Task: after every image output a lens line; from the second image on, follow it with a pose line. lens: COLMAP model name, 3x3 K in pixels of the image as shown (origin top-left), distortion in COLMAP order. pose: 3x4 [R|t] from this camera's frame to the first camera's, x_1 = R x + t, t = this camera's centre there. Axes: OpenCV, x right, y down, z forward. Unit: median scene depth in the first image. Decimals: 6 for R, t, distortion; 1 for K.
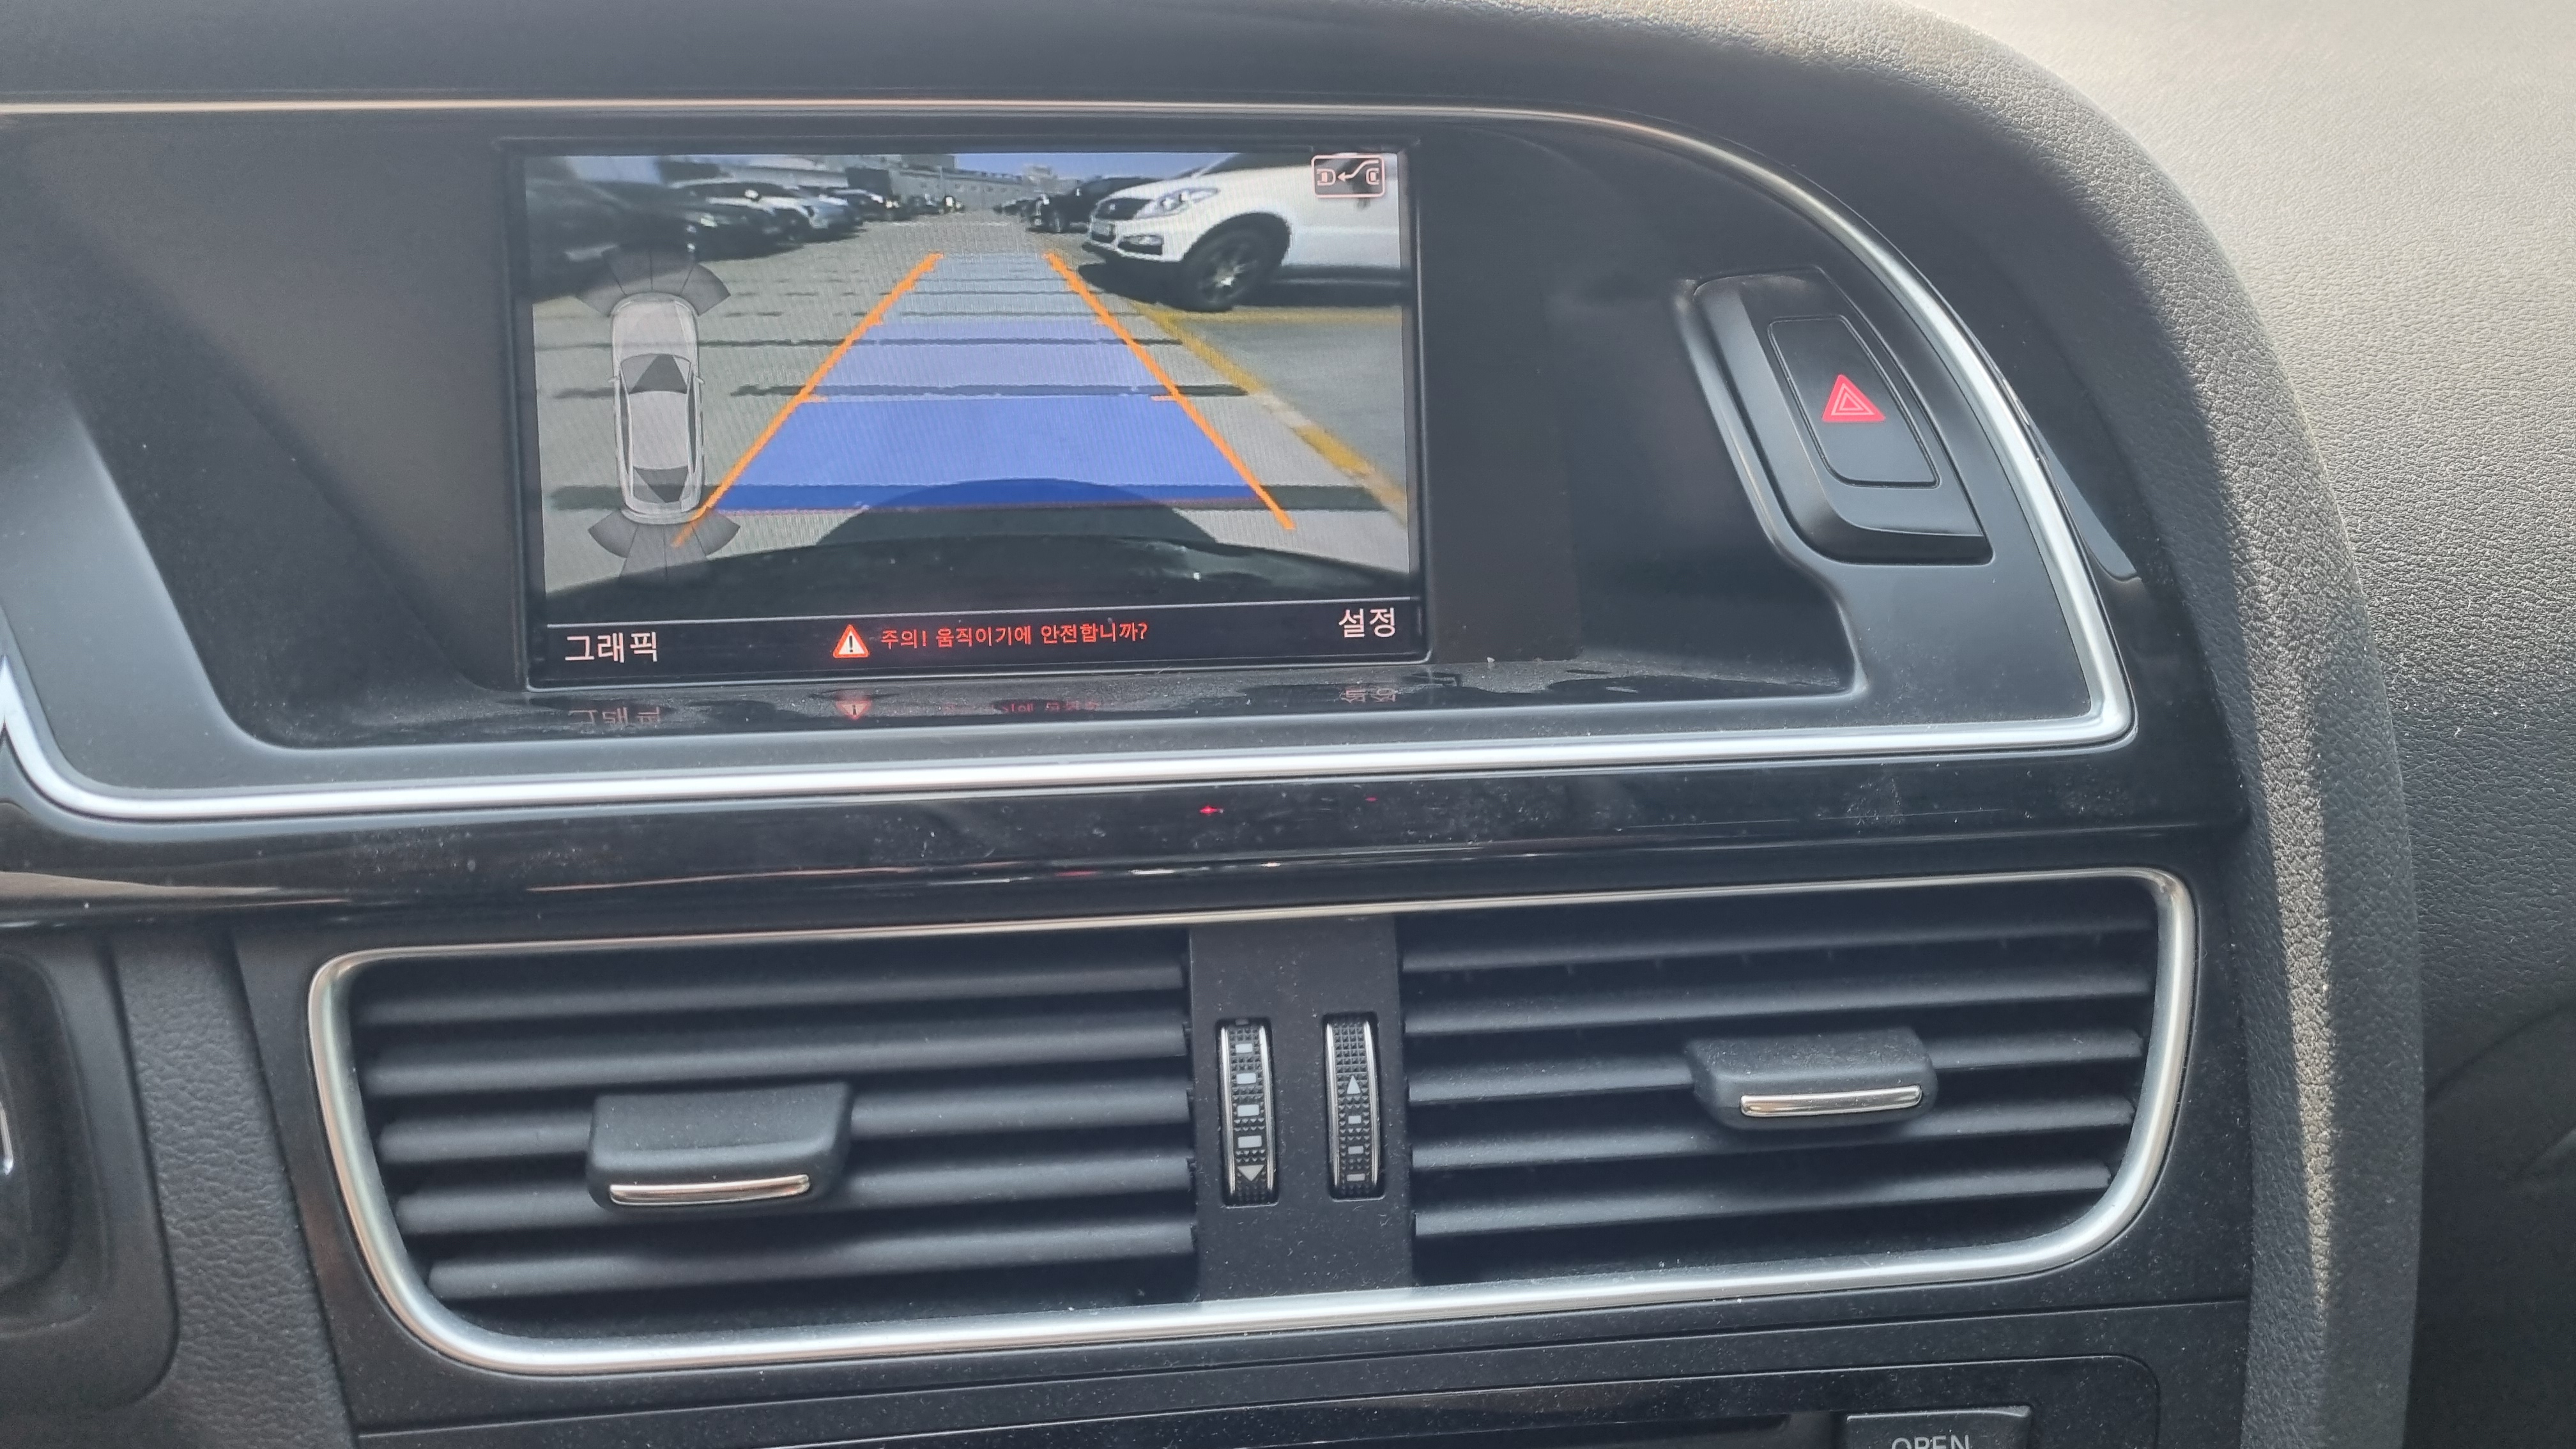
lens RADIAL K [[1996.3, 0, 1311.5], [0, 1996.3, 697.6], [0, 0, 1]] dist [0.028310, 0.005156]
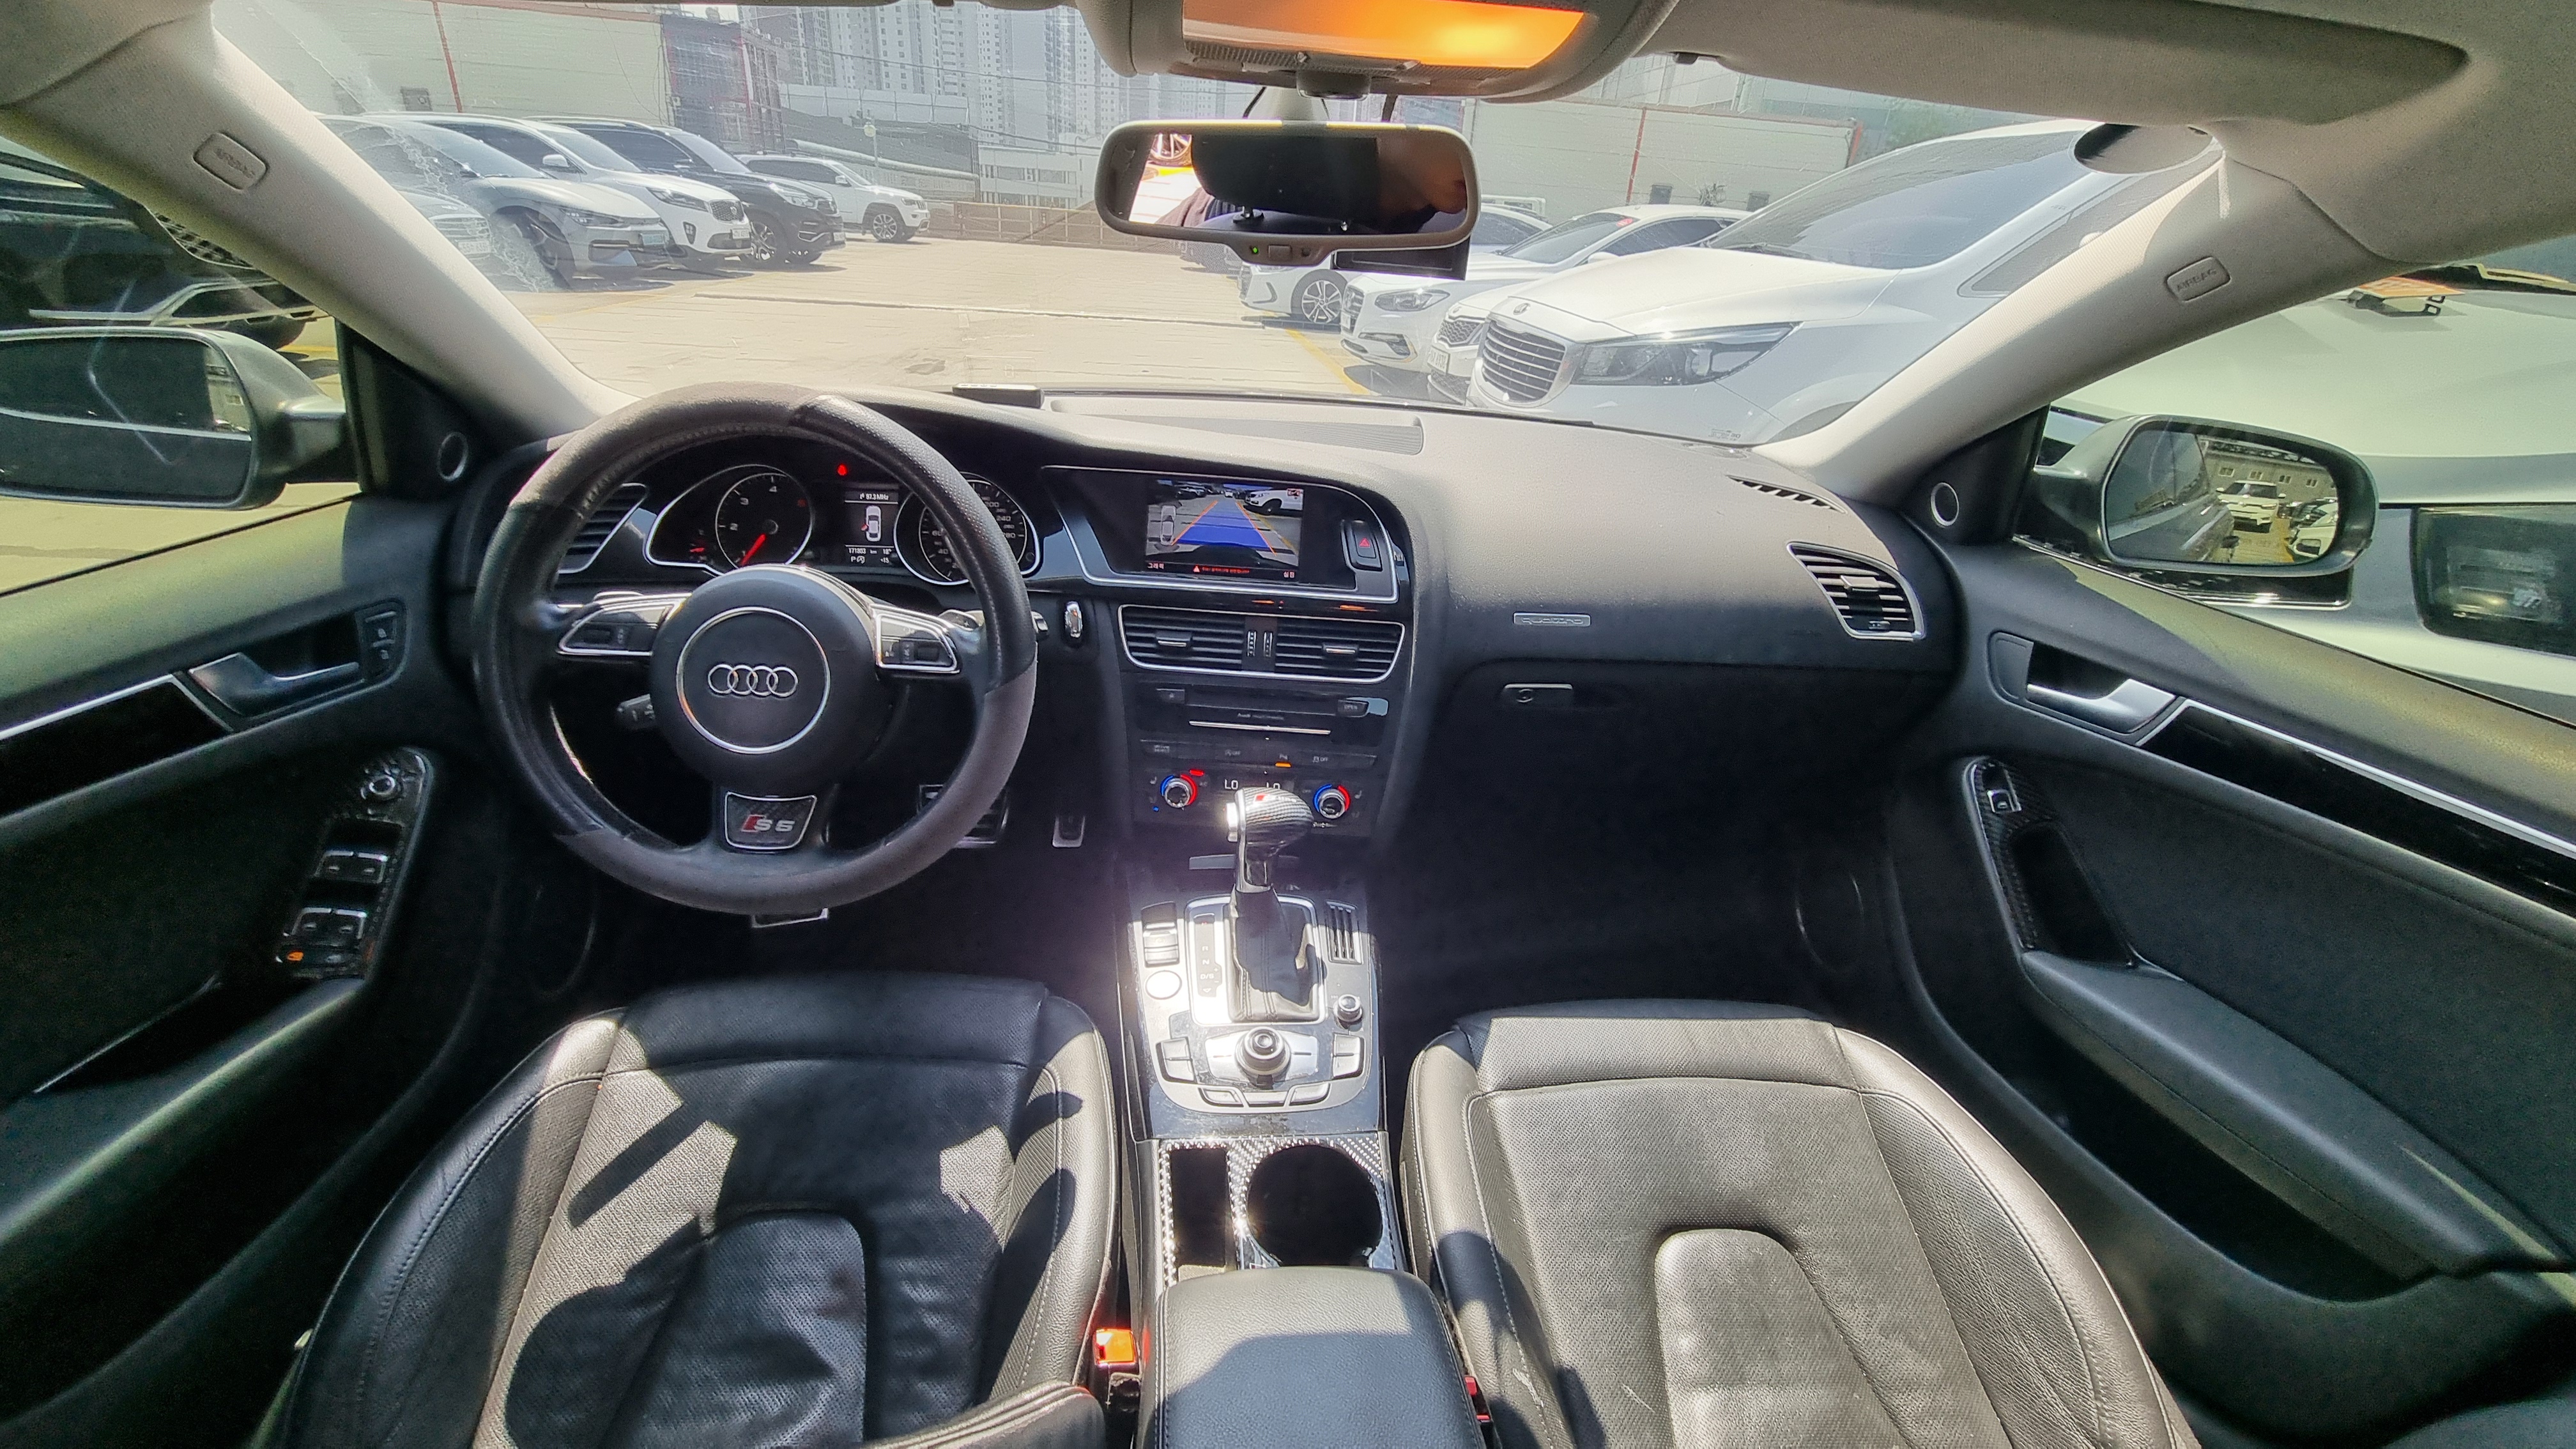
lens RADIAL K [[1063.2, 0, 1274.7], [0, 1063.2, 705.3], [0, 0, 1]] dist [-0.006922, 0.003207]
pose [[0.987902, 0.108926, -0.110386, 0.399611], [-0.102750, 0.992884, 0.060191, 0.168350], [0.116157, -0.048120, 0.992064, -2.189387]]
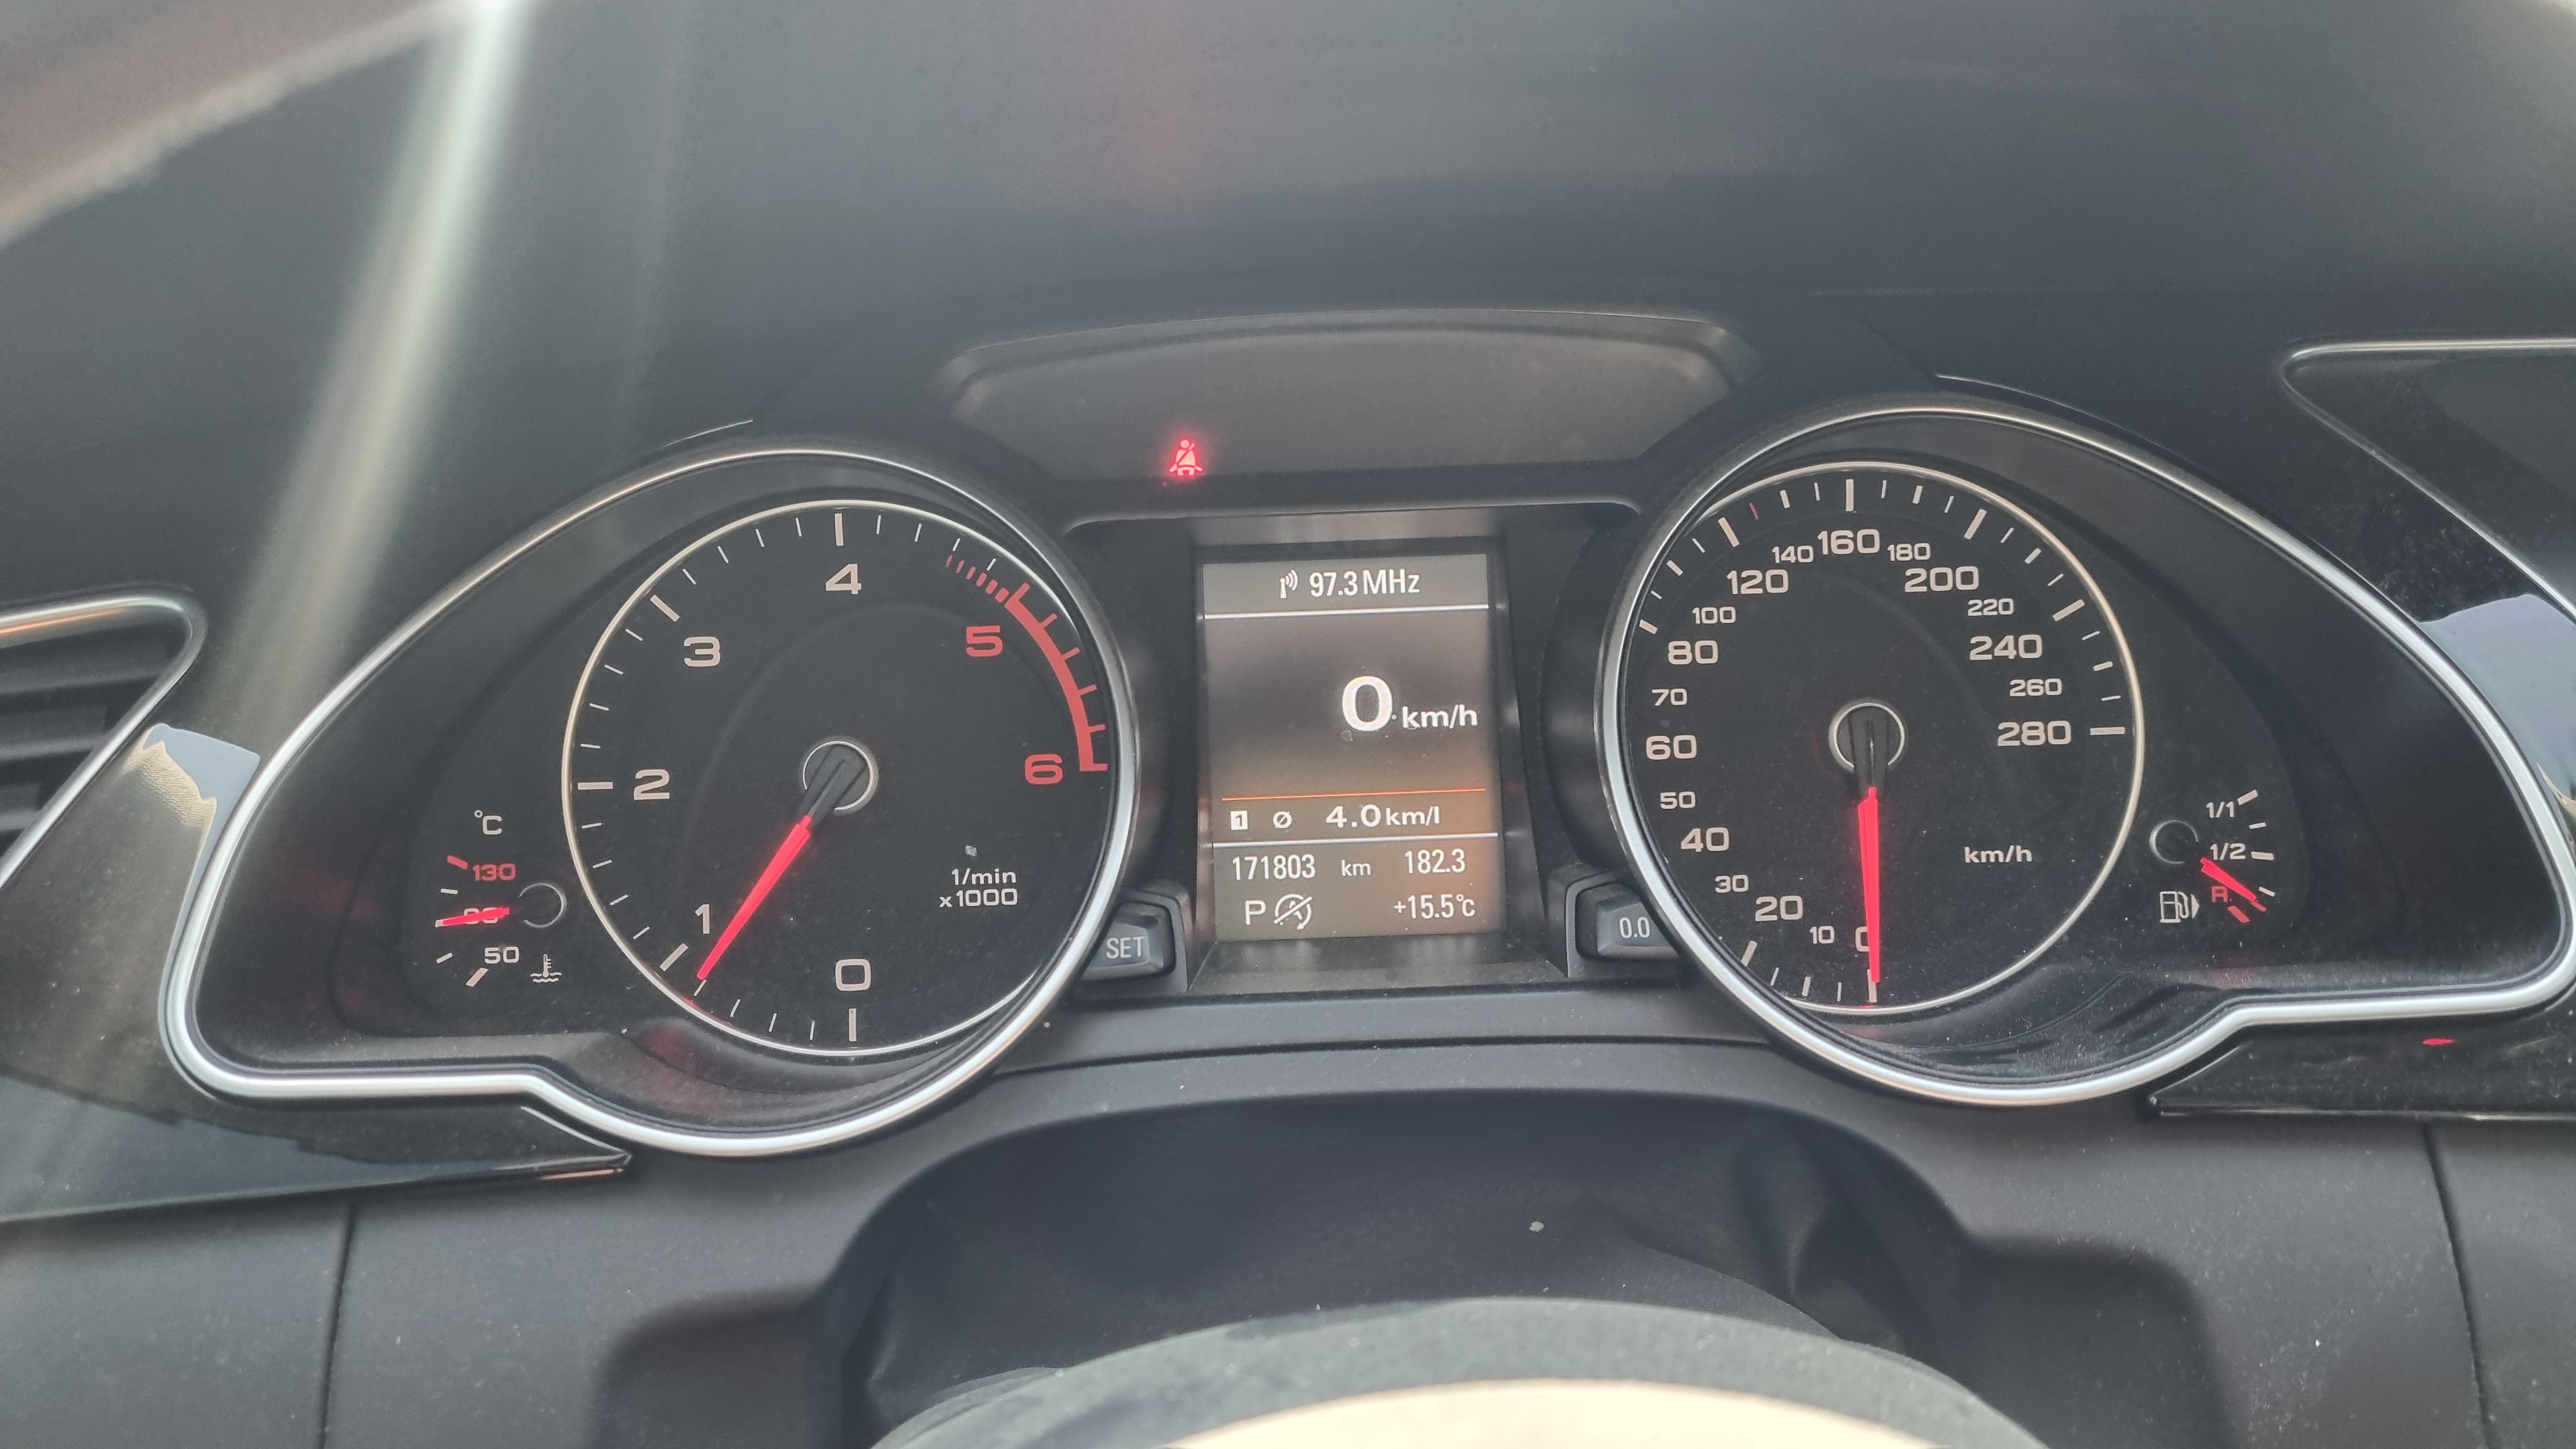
lens RADIAL K [[1996.3, 0, 1286.5], [0, 1996.3, 735.3], [0, 0, 1]] dist [0.028310, 0.005156]
pose [[0.975784, 0.034102, -0.216060, -1.036342], [-0.043305, 0.998339, -0.038000, -0.010155], [0.214405, 0.046436, 0.975640, -0.202229]]
